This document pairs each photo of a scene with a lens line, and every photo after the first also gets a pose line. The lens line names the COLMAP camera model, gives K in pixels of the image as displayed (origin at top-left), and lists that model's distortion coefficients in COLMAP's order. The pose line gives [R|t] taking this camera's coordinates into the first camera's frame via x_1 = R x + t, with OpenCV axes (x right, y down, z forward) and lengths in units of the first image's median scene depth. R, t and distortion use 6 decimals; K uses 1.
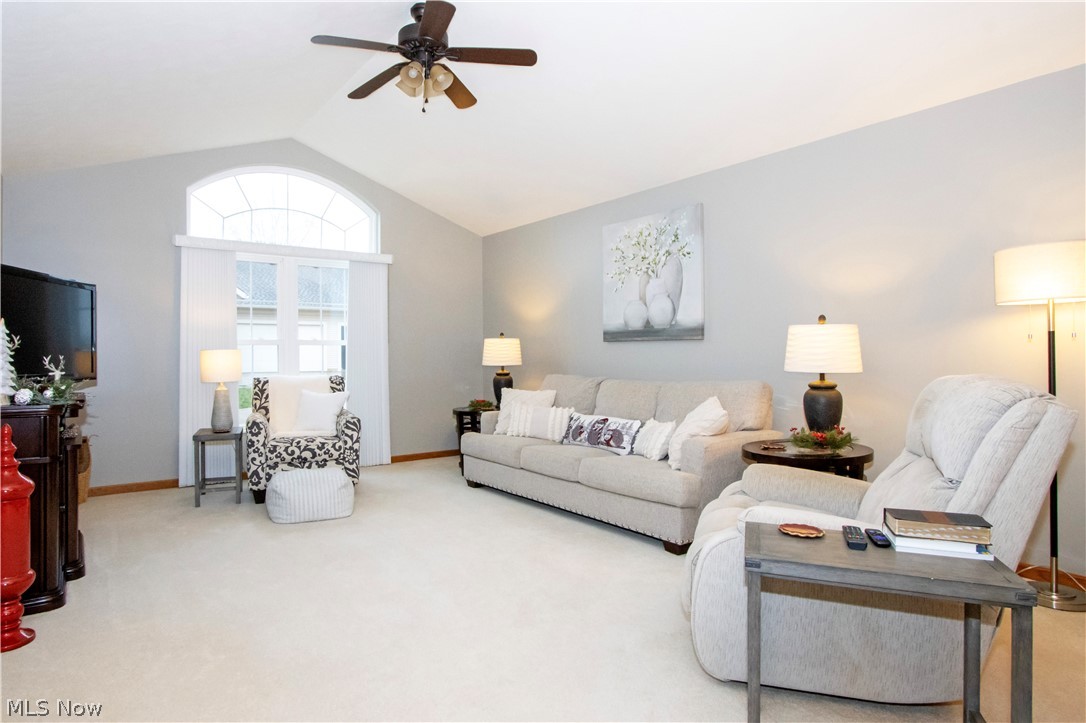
lens RADIAL K [[606.4, 0, 487.8], [0, 606.4, 354.5], [0, 0, 1]] dist [-0.022173, -0.000188]
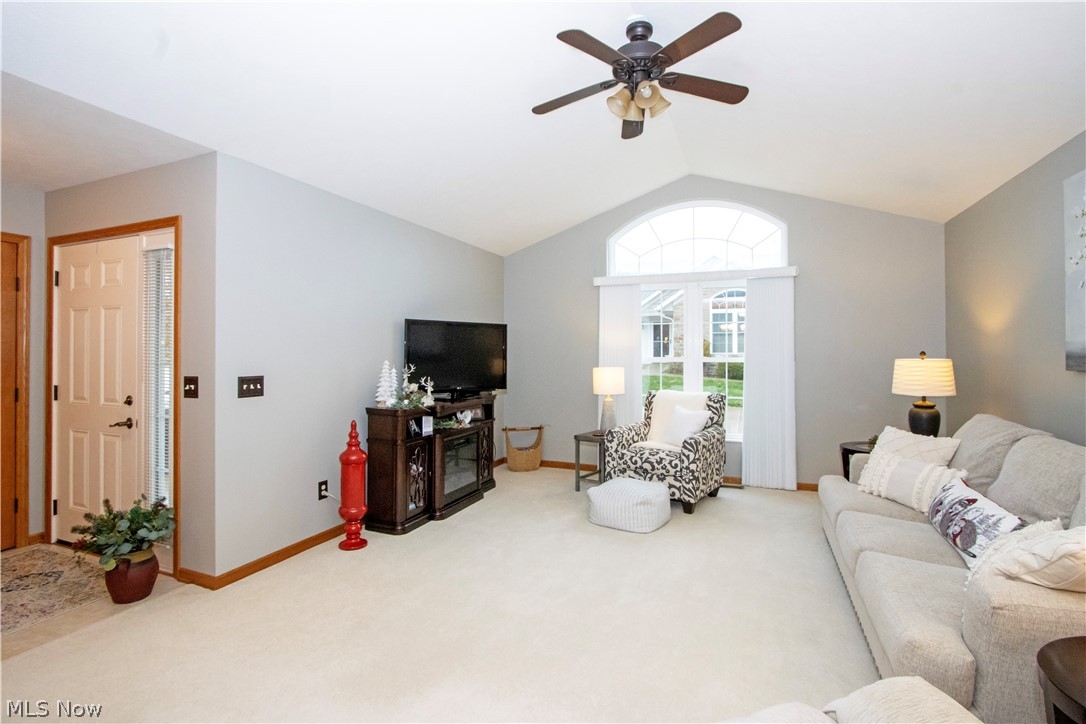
lens RADIAL K [[506.6, 0, 540.8], [0, 506.6, 359.5], [0, 0, 1]] dist [-0.018570, -0.000304]
pose [[0.547288, 0.015118, -0.836808, 0.356887], [-0.003530, 0.999870, 0.015755, -0.042458], [0.836937, -0.005668, 0.547270, 0.326341]]
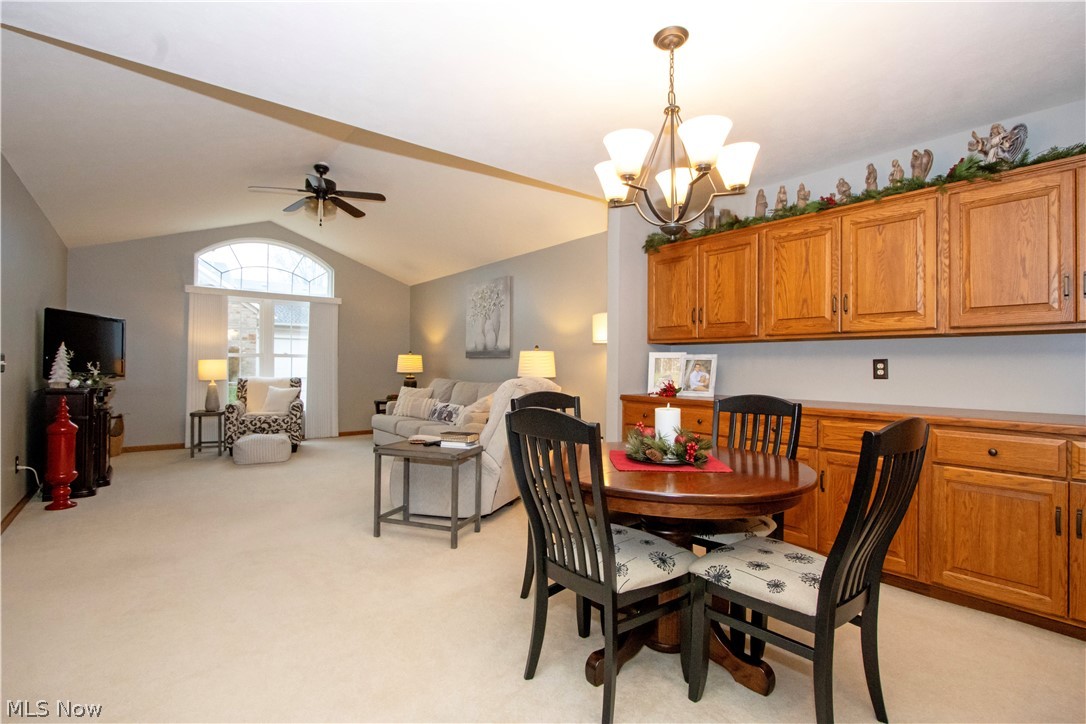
lens RADIAL K [[506.6, 0, 540.8], [0, 506.6, 359.5], [0, 0, 1]] dist [-0.018570, -0.000304]
pose [[0.997100, 0.013813, 0.074838, 0.321117], [-0.012865, 0.999831, -0.013128, -0.002140], [-0.075007, 0.012127, 0.997109, -0.380678]]
